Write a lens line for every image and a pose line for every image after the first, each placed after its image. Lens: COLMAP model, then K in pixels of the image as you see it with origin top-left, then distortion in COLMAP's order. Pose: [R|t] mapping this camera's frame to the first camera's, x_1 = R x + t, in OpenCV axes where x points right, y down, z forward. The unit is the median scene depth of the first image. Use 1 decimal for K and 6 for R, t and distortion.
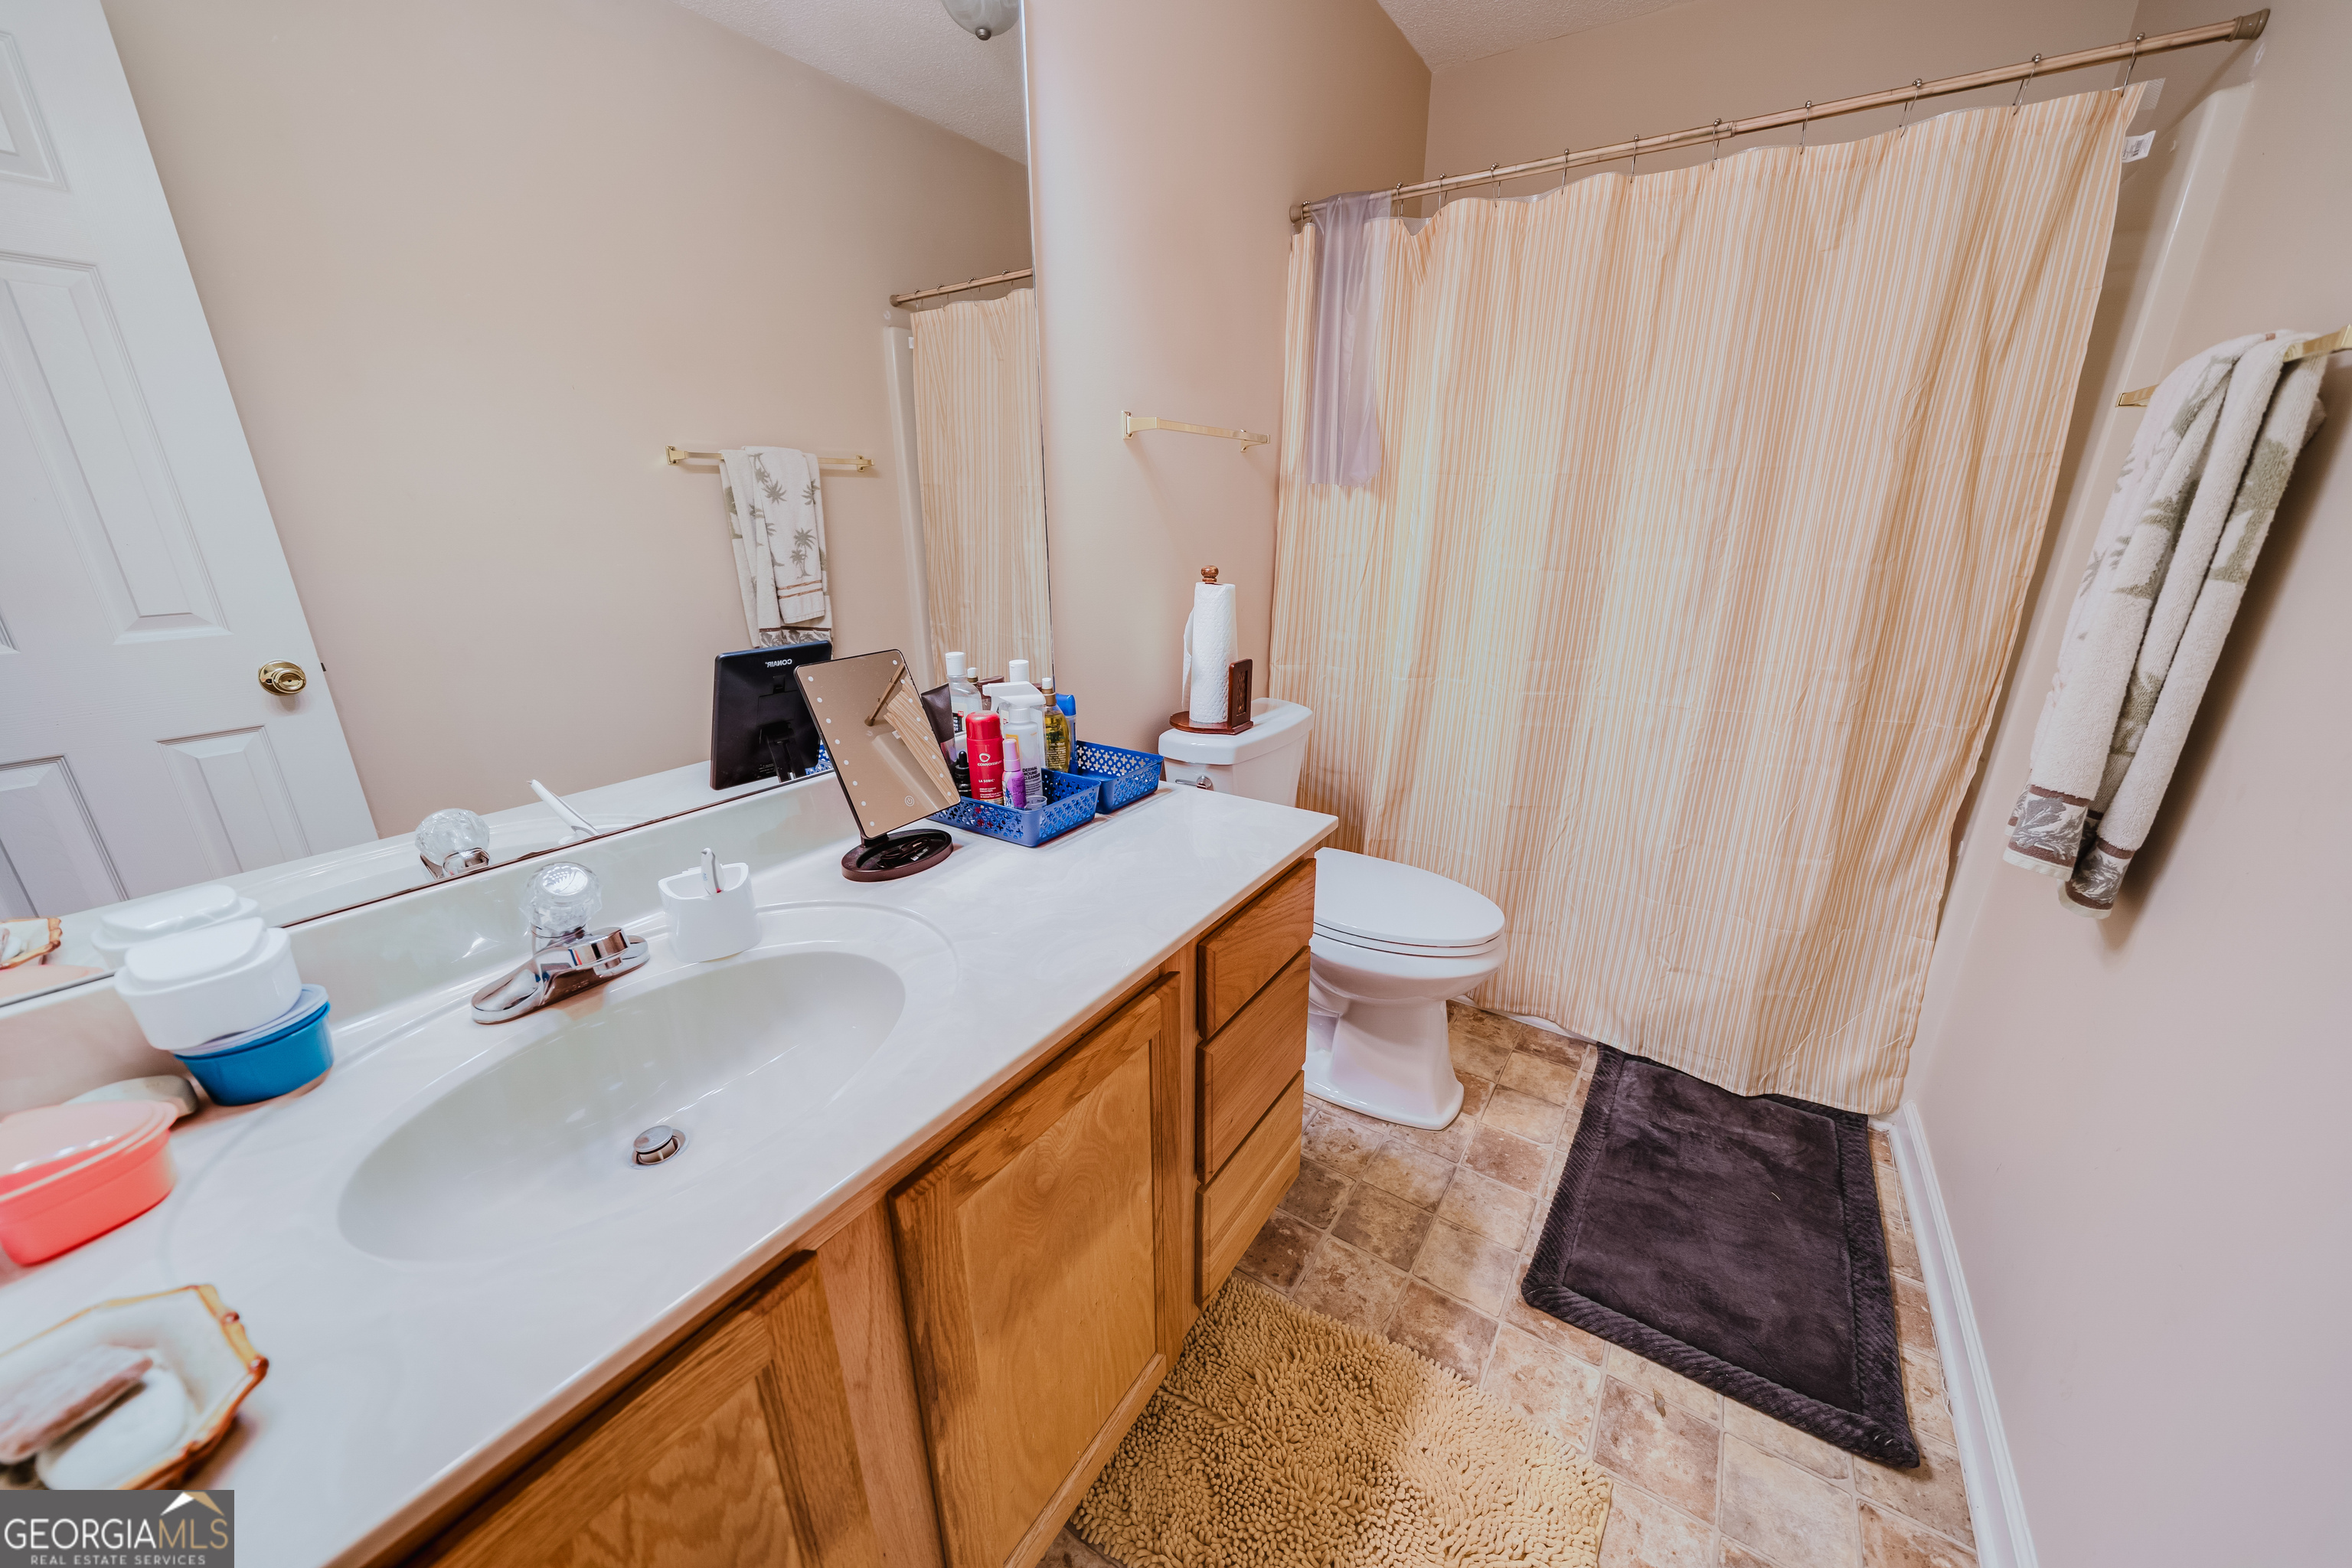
lens RADIAL K [[830.1, 0, 1173.2], [0, 830.1, 791.1], [0, 0, 1]] dist [-0.003483, -0.000520]
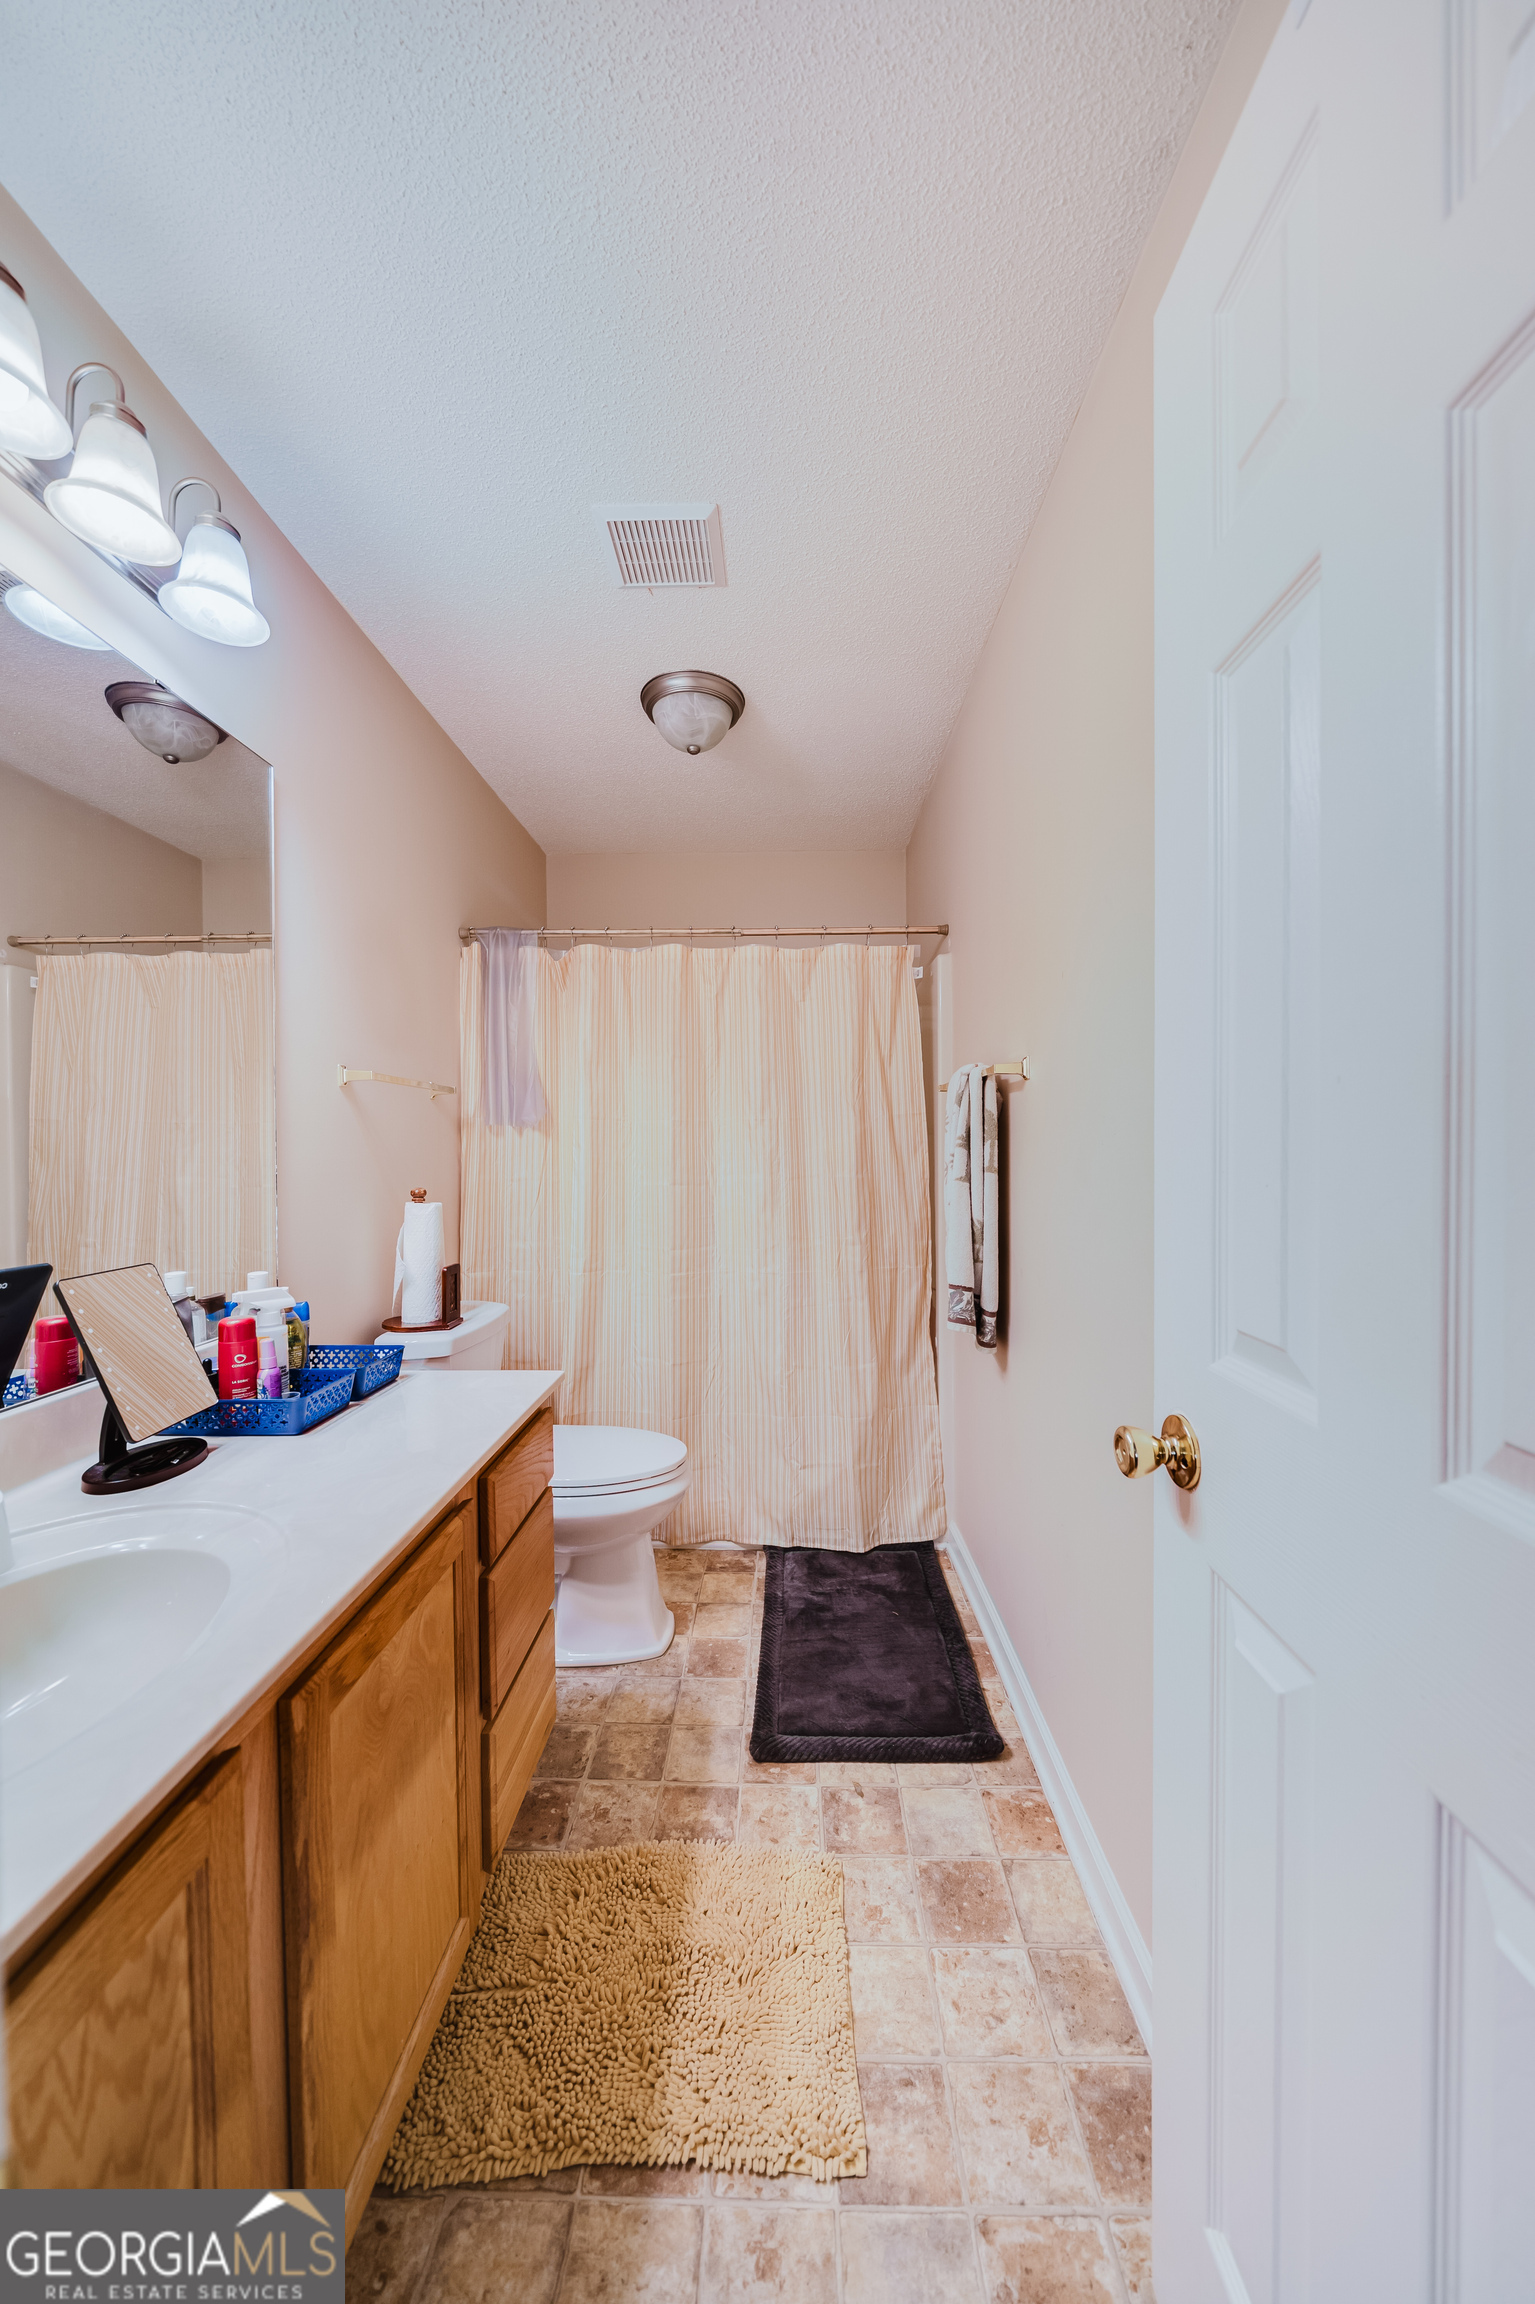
lens RADIAL K [[786.4, 0, 765.7], [0, 786.4, 1161.2], [0, 0, 1]] dist [-0.001595, -0.000321]
pose [[0.846336, -0.010188, 0.532552, -0.145831], [0.173723, 0.950425, -0.257900, 0.074213], [-0.503523, 0.310787, 0.806149, -0.182991]]
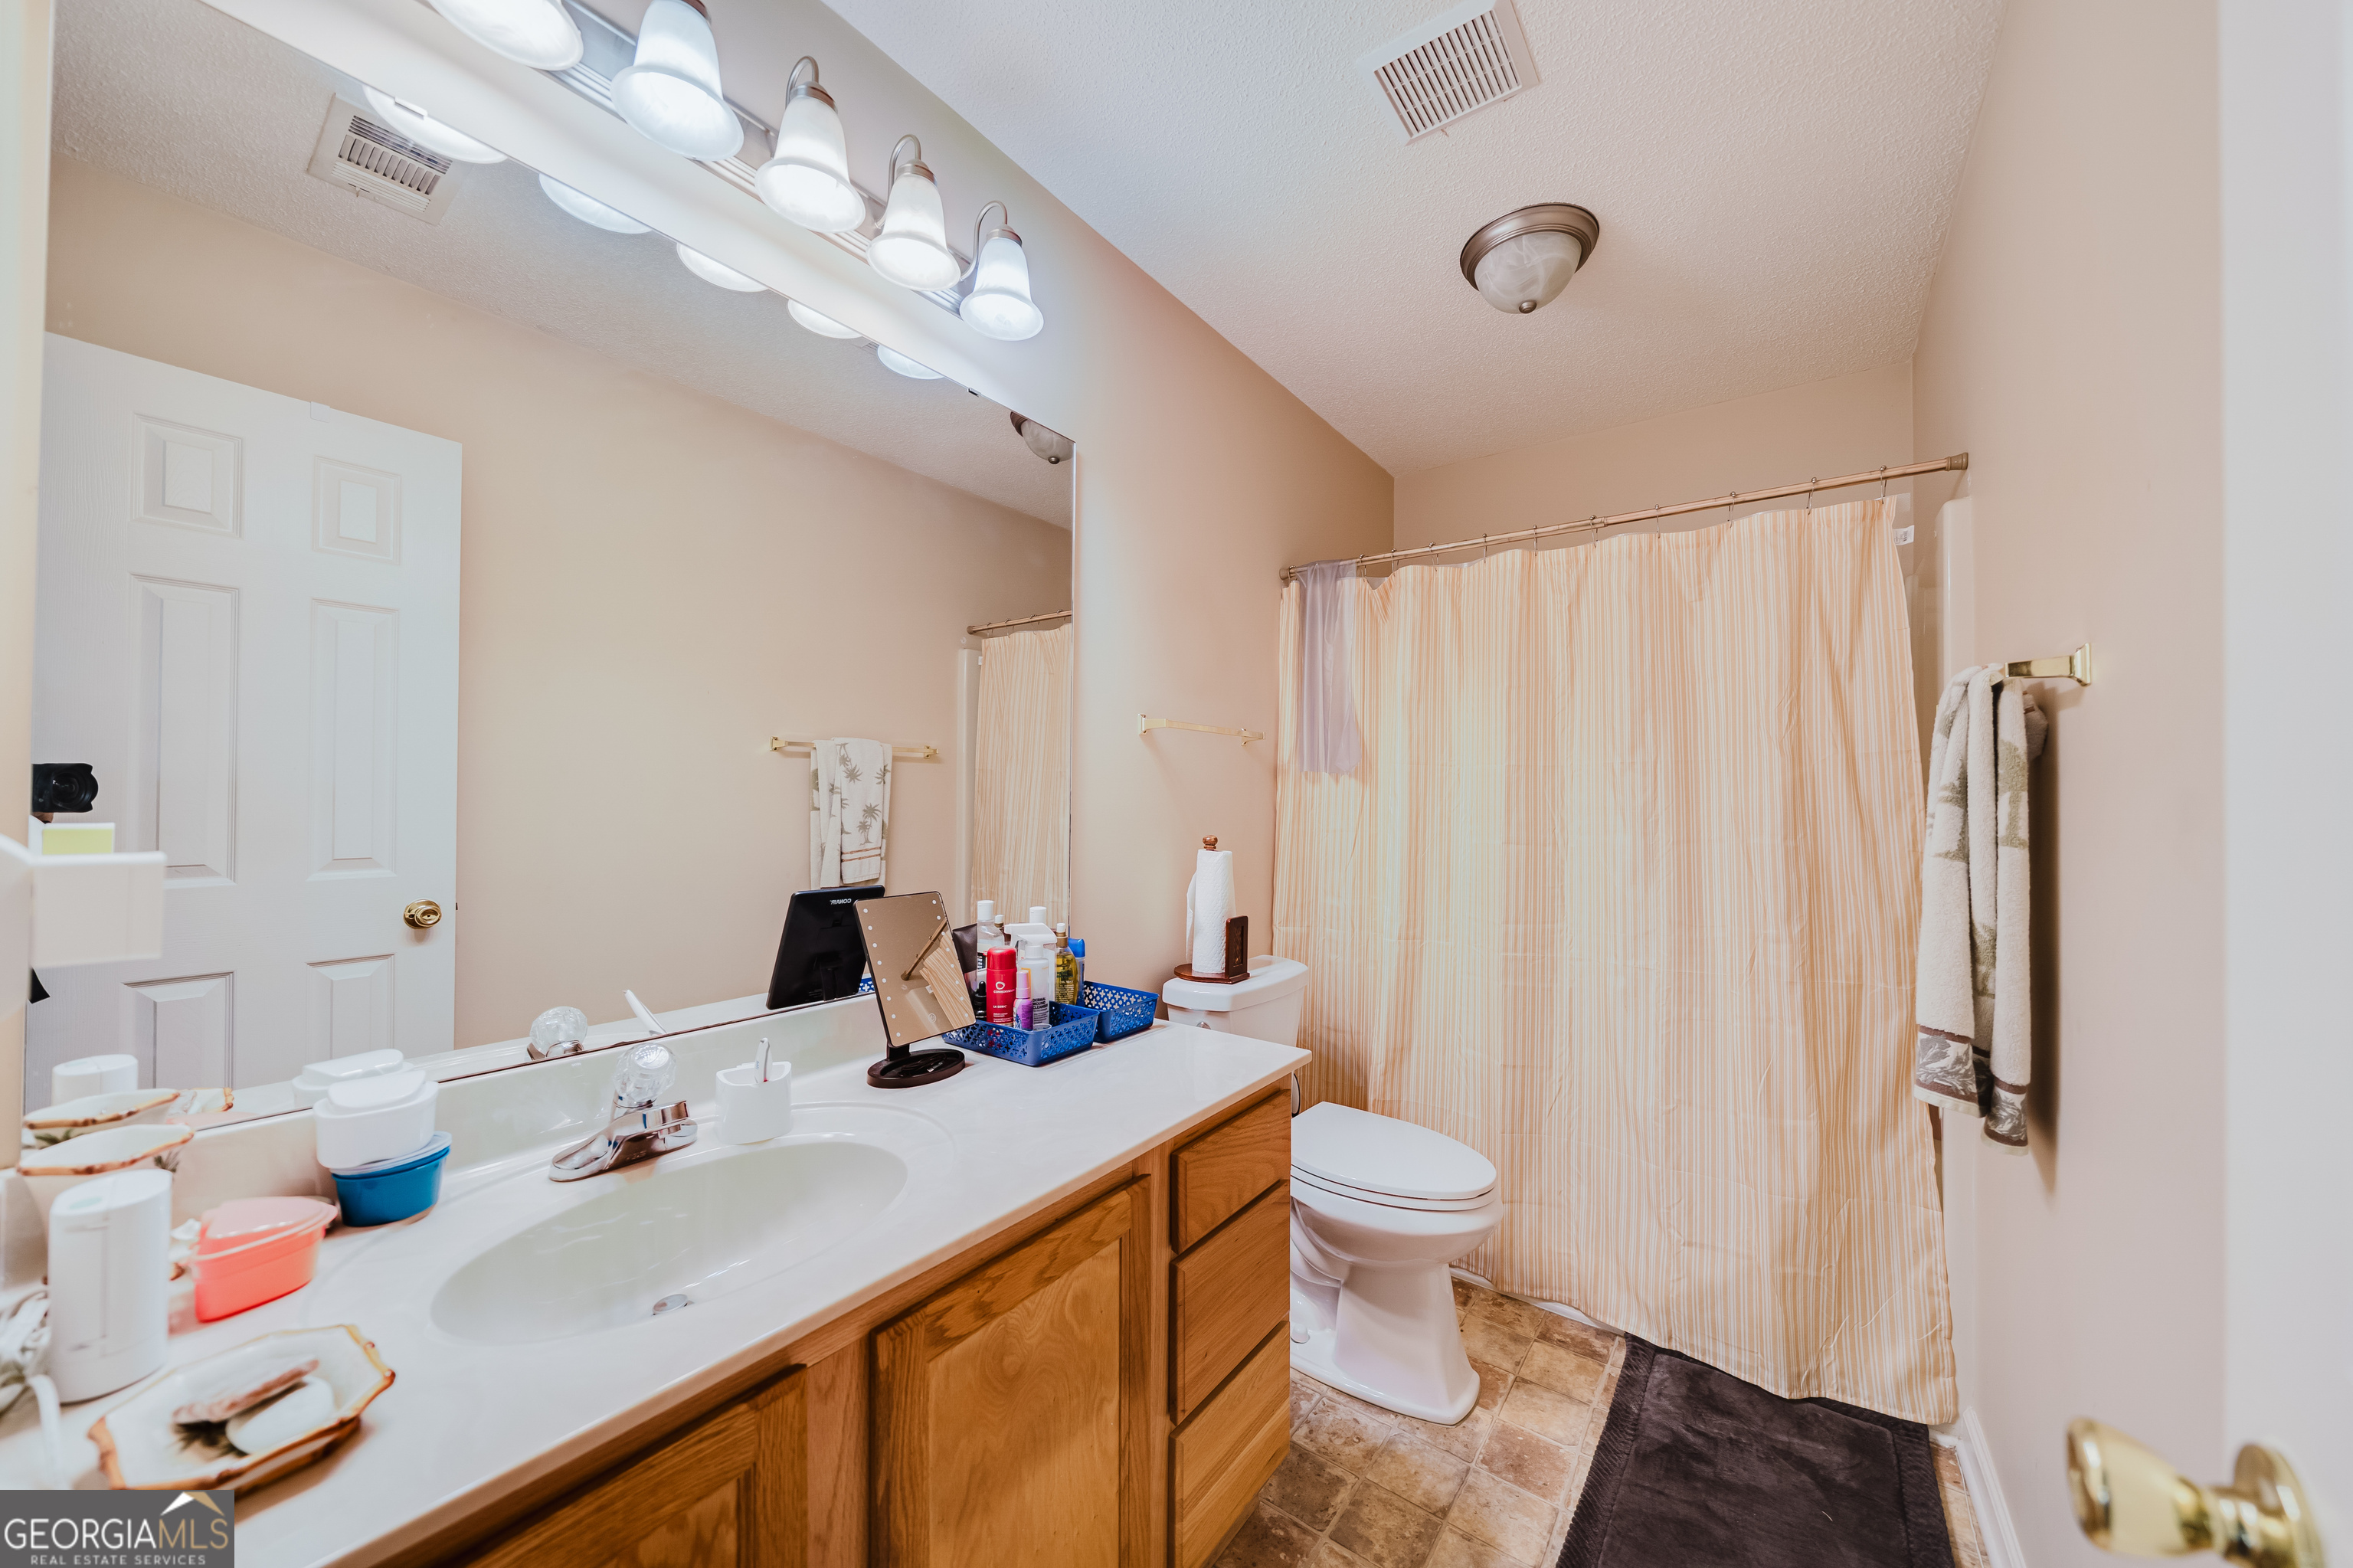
lens RADIAL K [[830.5, 0, 1173.7], [0, 830.5, 791.1], [0, 0, 1]] dist [-0.003483, -0.000520]
pose [[0.998737, 0.011448, -0.048930, 0.053686], [-0.026890, 0.944318, -0.327932, 0.059198], [0.042452, 0.328834, 0.943433, -0.137462]]
